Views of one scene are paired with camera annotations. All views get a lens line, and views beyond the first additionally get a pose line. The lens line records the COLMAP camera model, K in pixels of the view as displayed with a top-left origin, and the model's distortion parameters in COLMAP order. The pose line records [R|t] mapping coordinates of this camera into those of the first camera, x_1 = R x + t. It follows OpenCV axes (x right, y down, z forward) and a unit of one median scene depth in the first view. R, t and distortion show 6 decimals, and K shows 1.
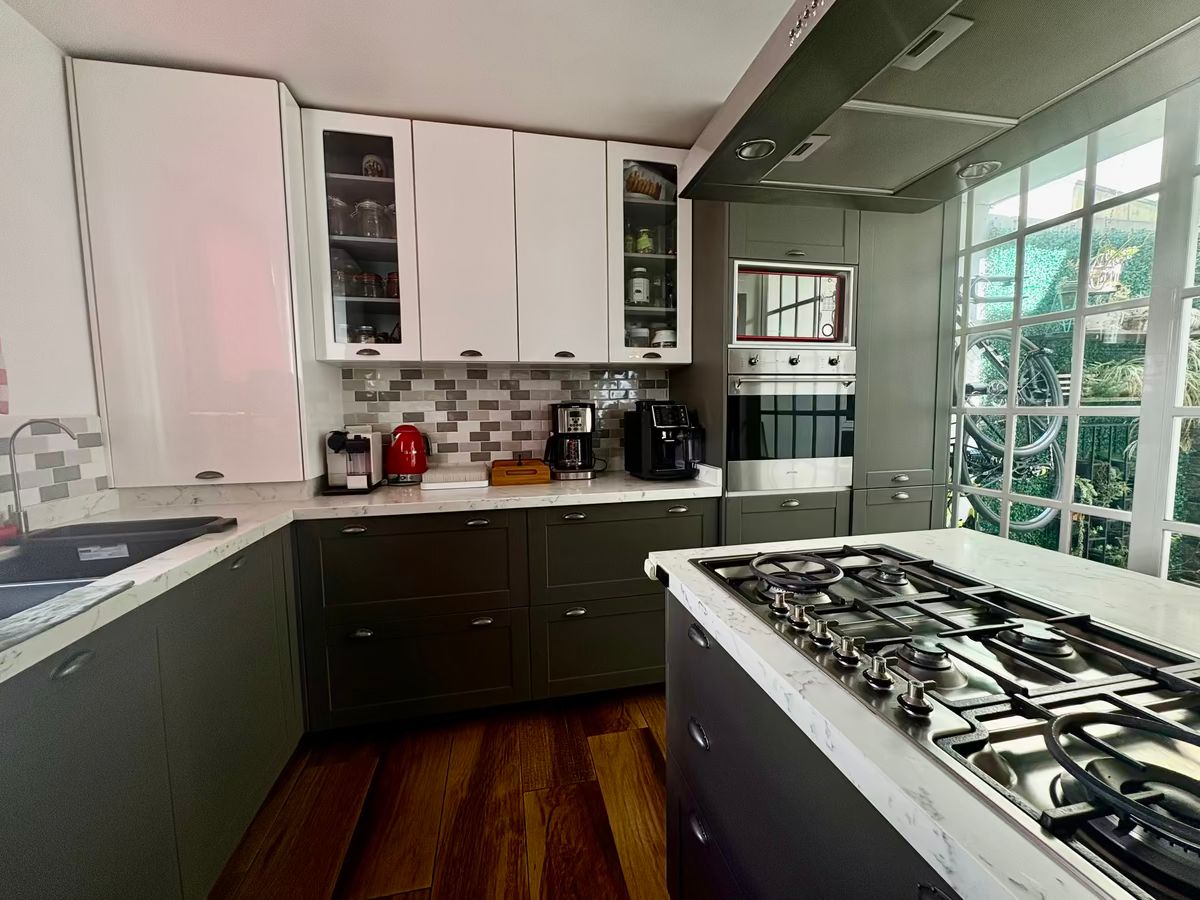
lens RADIAL K [[479.7, 0, 596.0], [0, 479.7, 445.3], [0, 0, 1]] dist [0.001166, -0.001526]
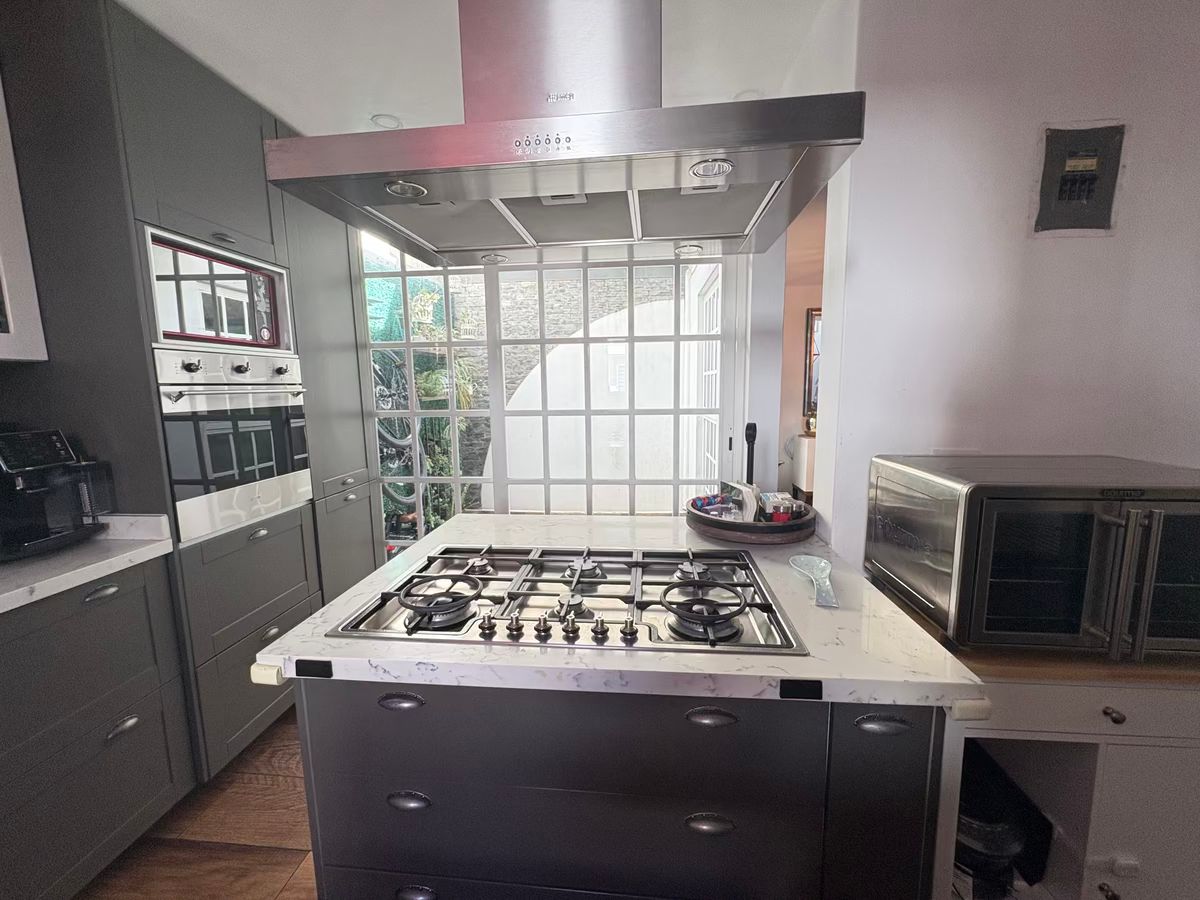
lens RADIAL K [[479.7, 0, 601.8], [0, 479.7, 451.0], [0, 0, 1]] dist [0.001166, -0.001526]
pose [[0.287539, -0.124135, 0.949690, -0.215606], [0.084914, 0.990965, 0.103820, -0.062899], [-0.953997, 0.050789, 0.295482, 0.144138]]
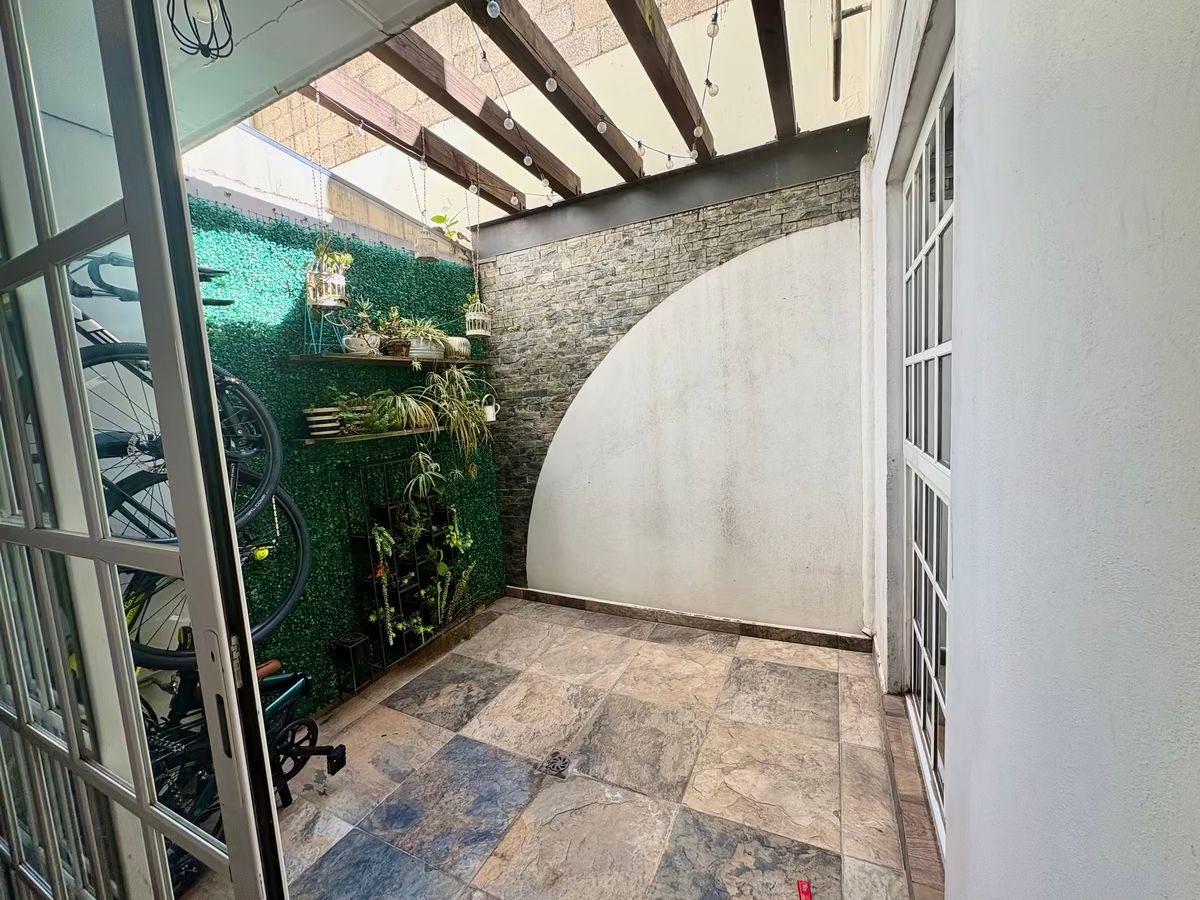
lens RADIAL K [[479.7, 0, 599.0], [0, 479.7, 449.2], [0, 0, 1]] dist [0.001166, -0.001526]
pose [[0.612030, -0.104935, 0.783842, 0.851326], [0.116678, 0.992292, 0.041737, -0.082887], [-0.782180, 0.065913, 0.619556, 0.221553]]
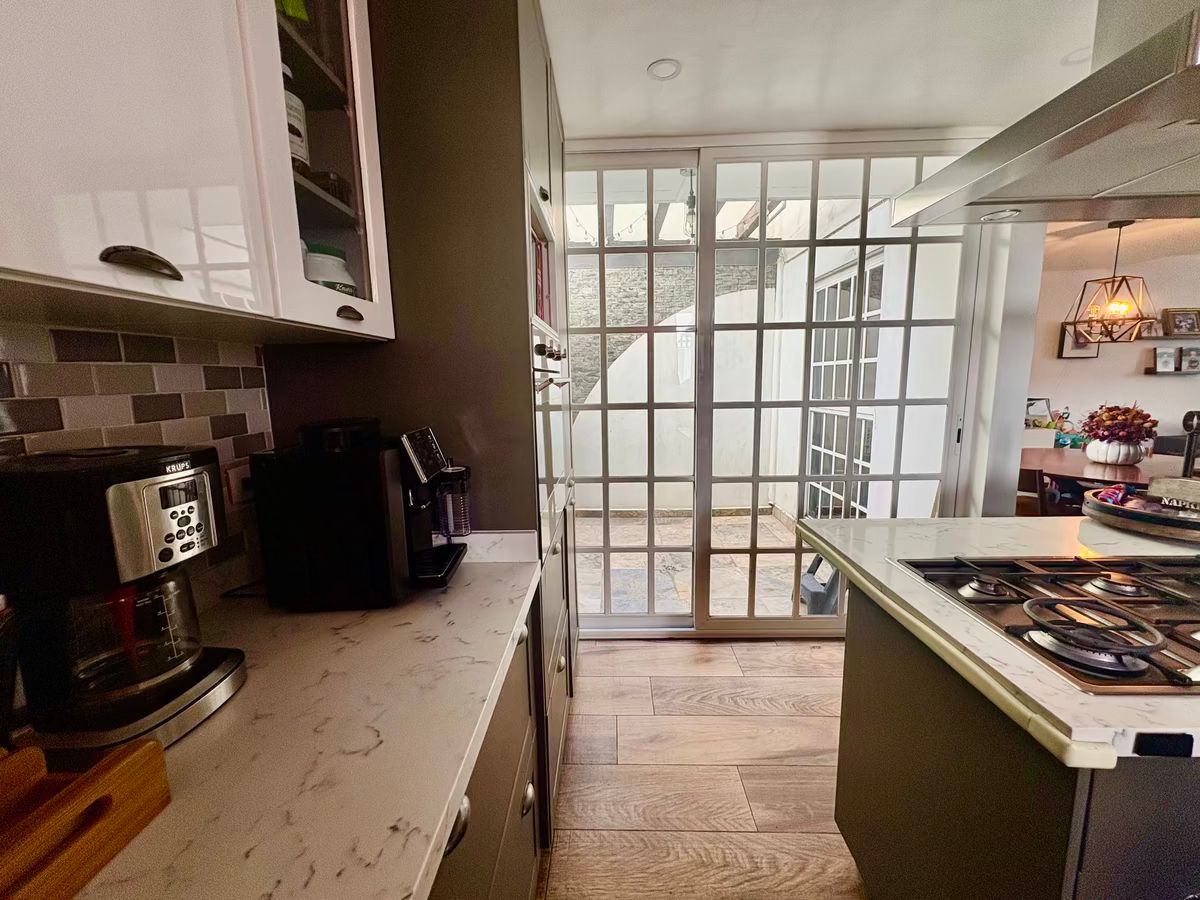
lens RADIAL K [[479.7, 0, 596.9], [0, 479.7, 449.0], [0, 0, 1]] dist [0.001166, -0.001526]
pose [[0.224681, -0.133595, 0.965231, -0.263453], [0.091142, 0.989096, 0.115682, -0.105679], [-0.970161, 0.061982, 0.234407, 0.743124]]
